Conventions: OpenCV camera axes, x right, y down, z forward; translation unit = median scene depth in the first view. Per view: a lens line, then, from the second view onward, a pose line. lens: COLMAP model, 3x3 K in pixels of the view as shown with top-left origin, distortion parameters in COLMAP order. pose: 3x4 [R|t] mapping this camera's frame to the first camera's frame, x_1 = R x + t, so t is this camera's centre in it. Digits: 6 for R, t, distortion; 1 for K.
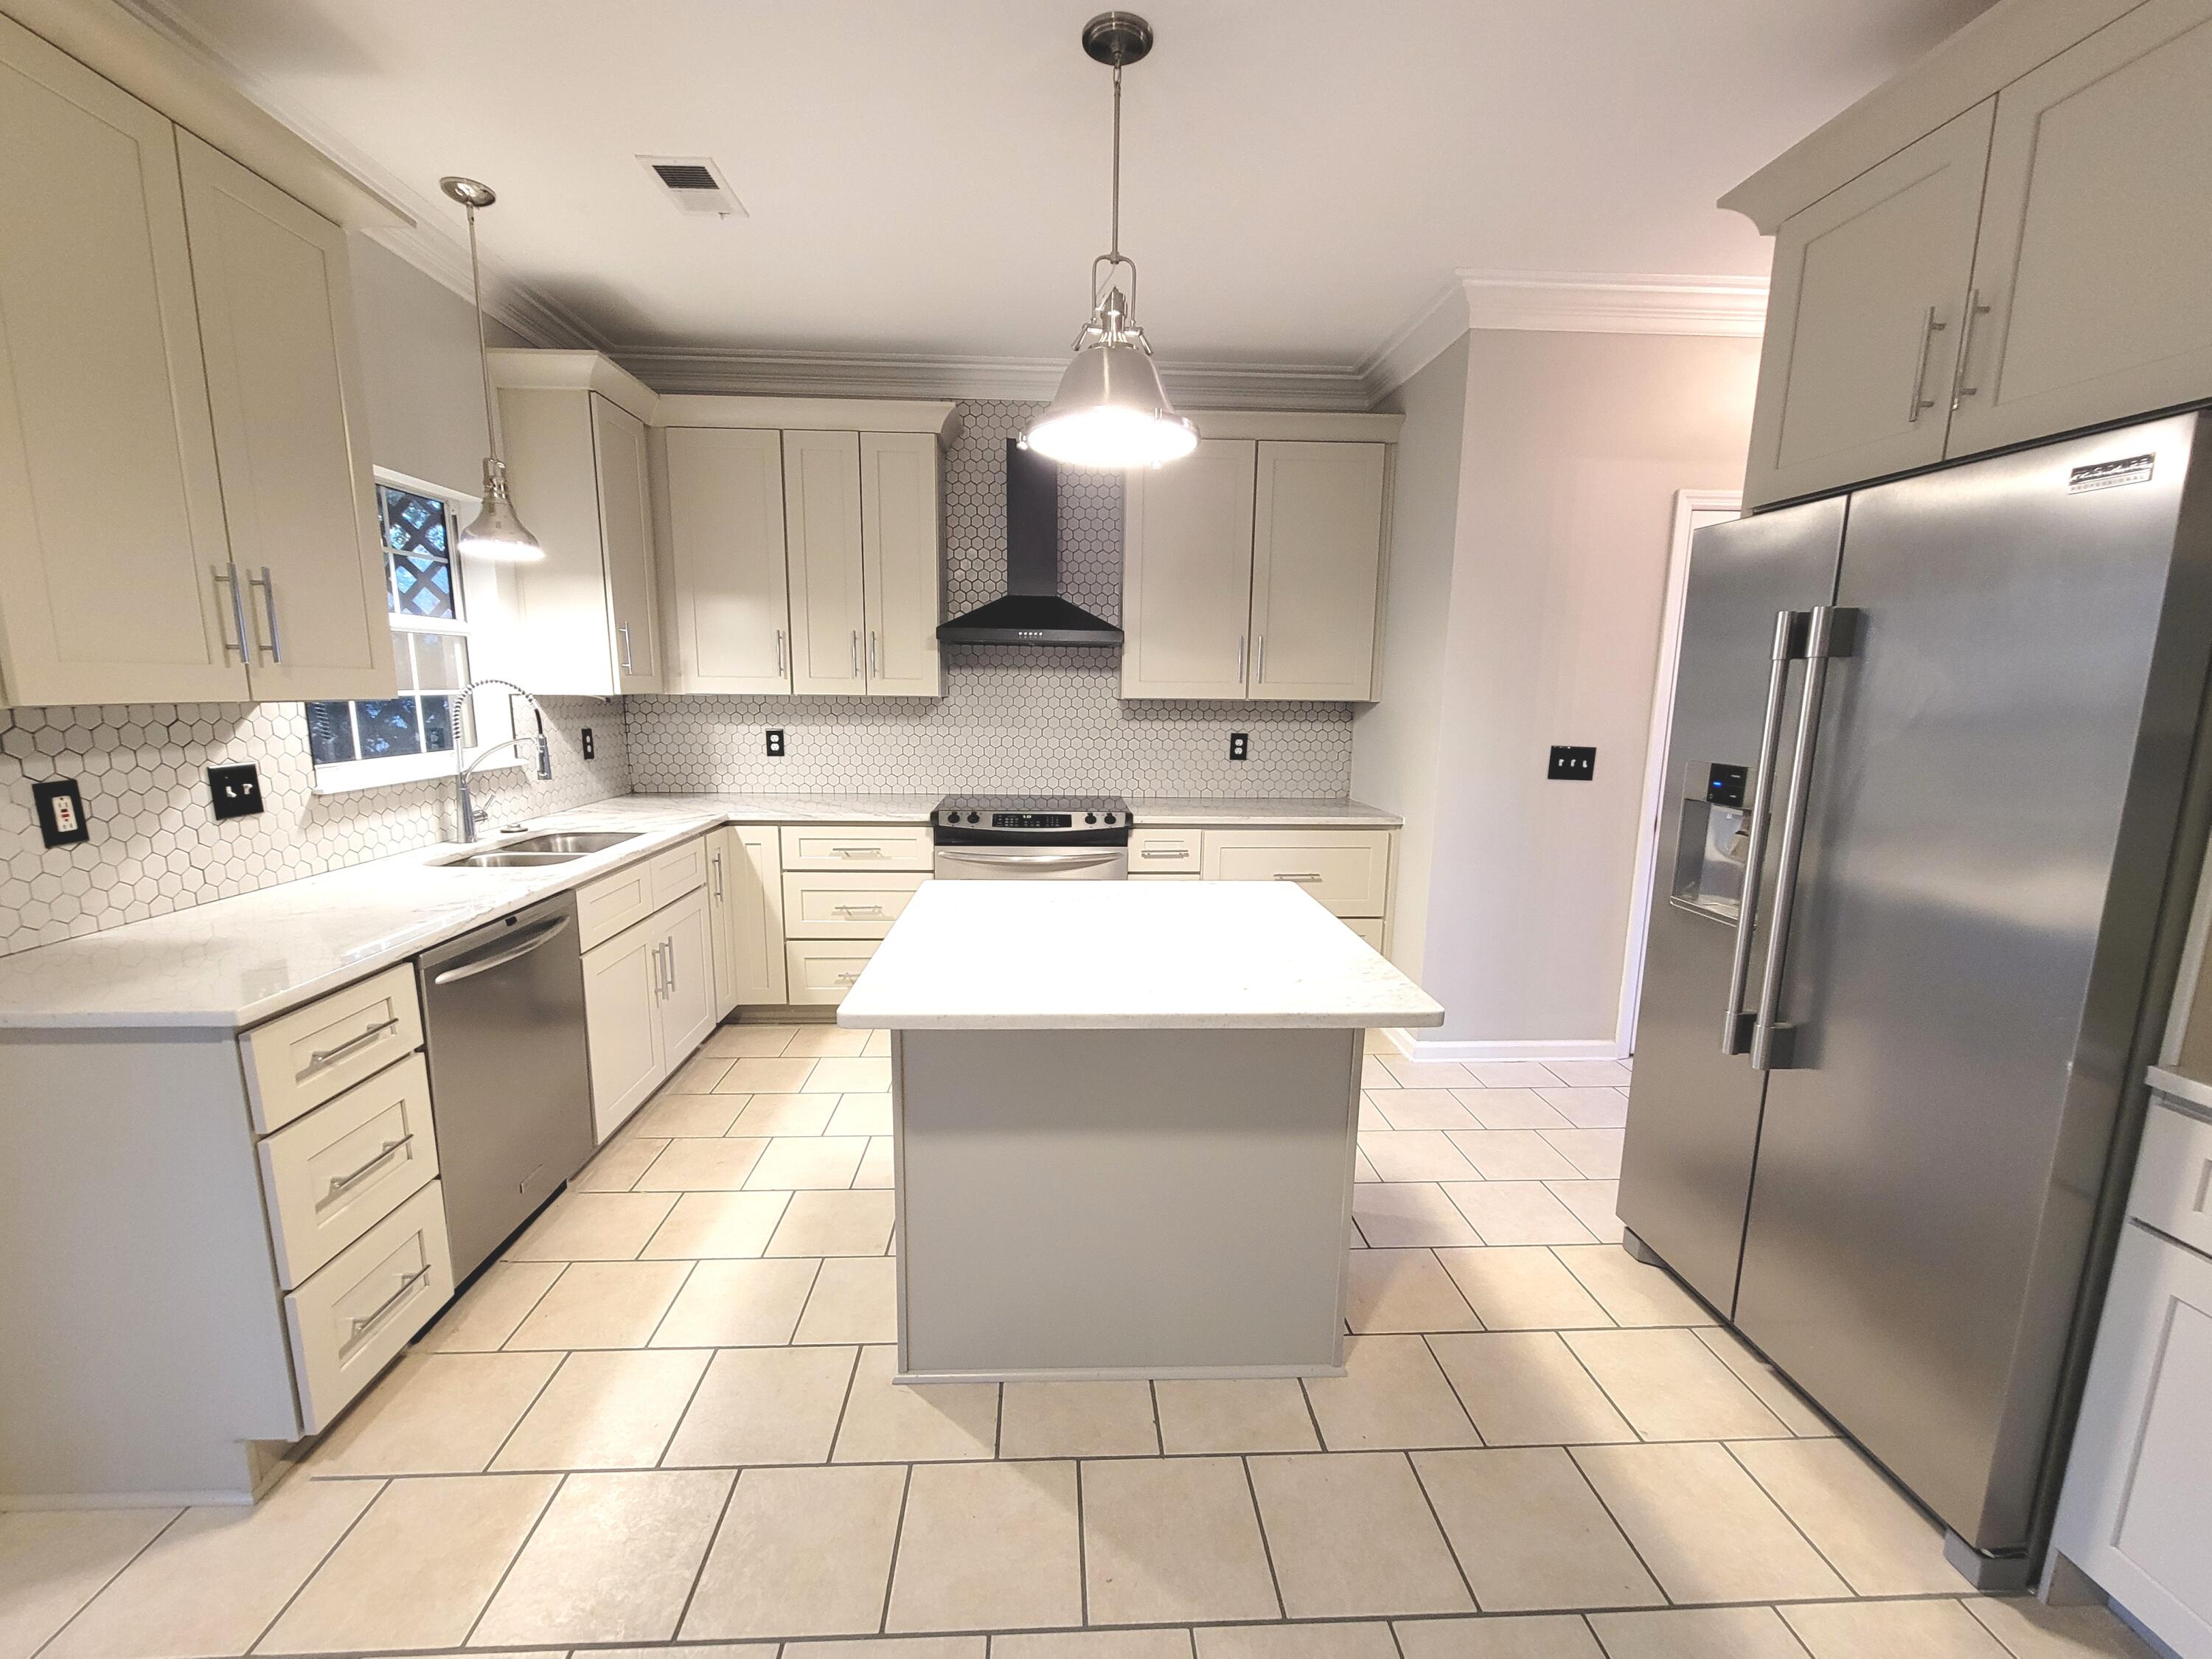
lens RADIAL K [[905.4, 0, 1100.8], [0, 905.4, 836.0], [0, 0, 1]] dist [-0.001077, 0.000613]
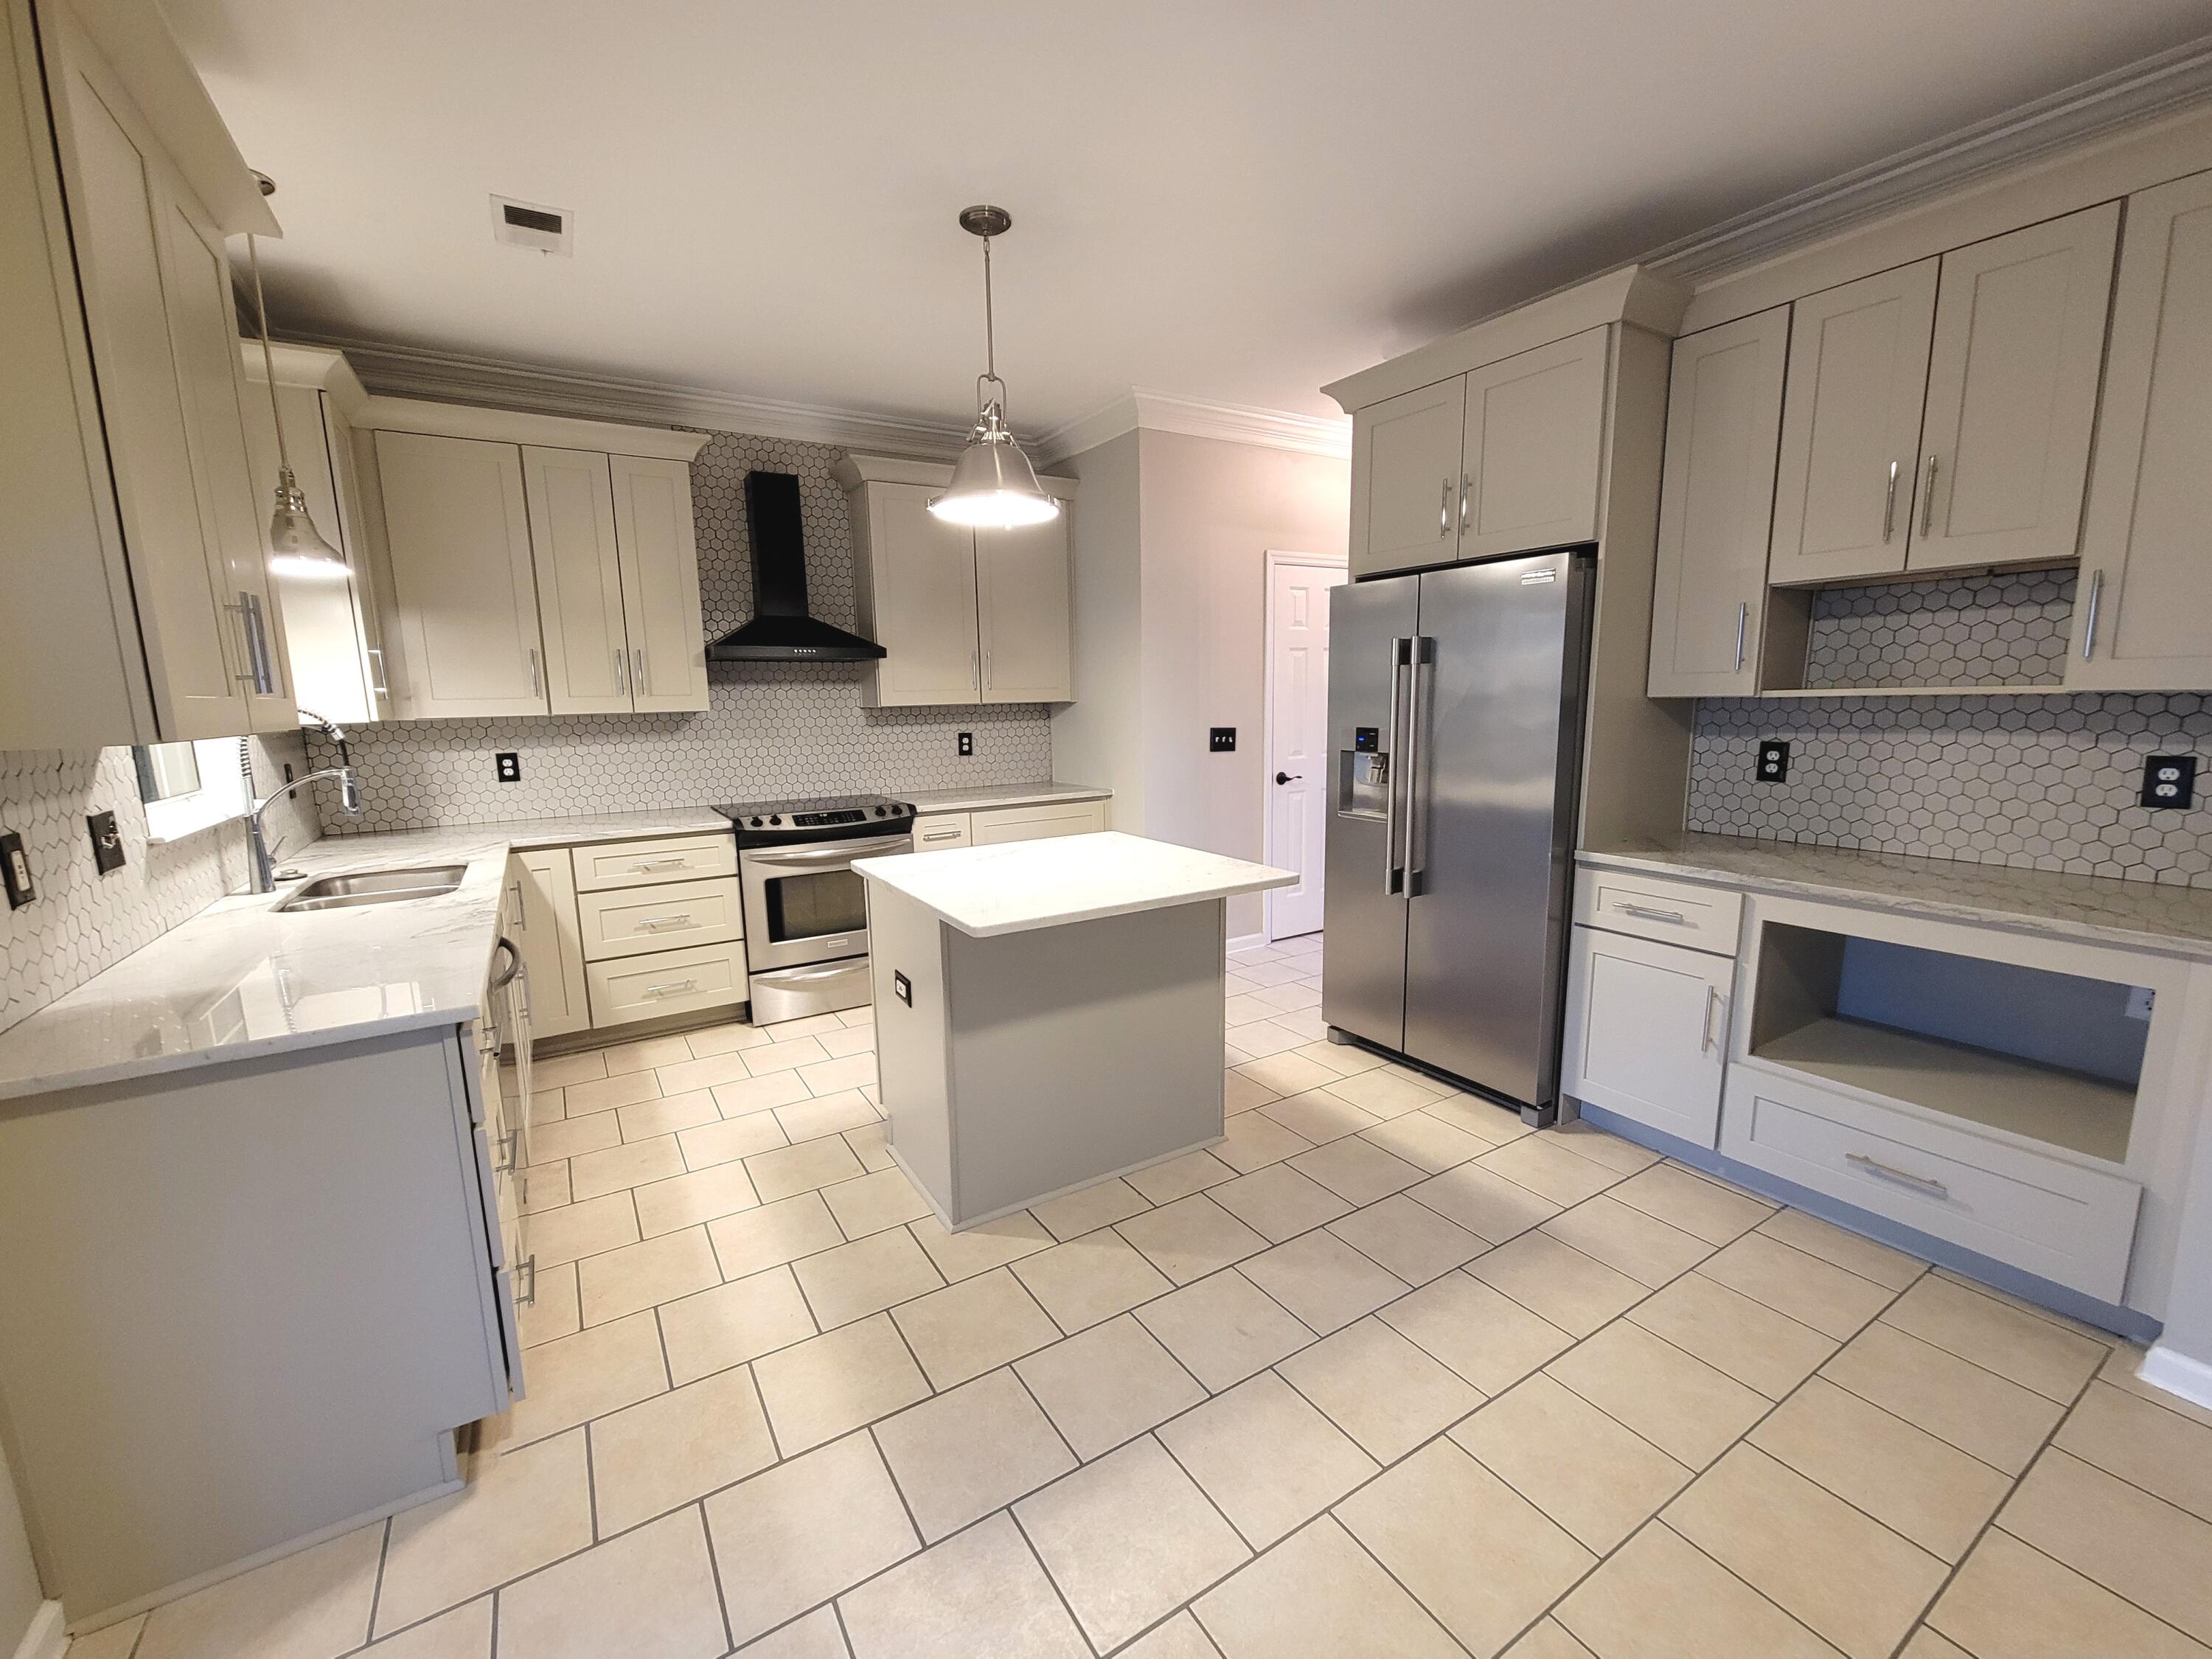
lens RADIAL K [[905.4, 0, 1100.3], [0, 905.4, 830.8], [0, 0, 1]] dist [-0.001077, 0.000613]
pose [[0.874925, -0.102604, 0.473264, -0.392309], [0.109353, 0.993914, 0.013319, 0.025098], [-0.471750, 0.040100, 0.880820, -0.171559]]
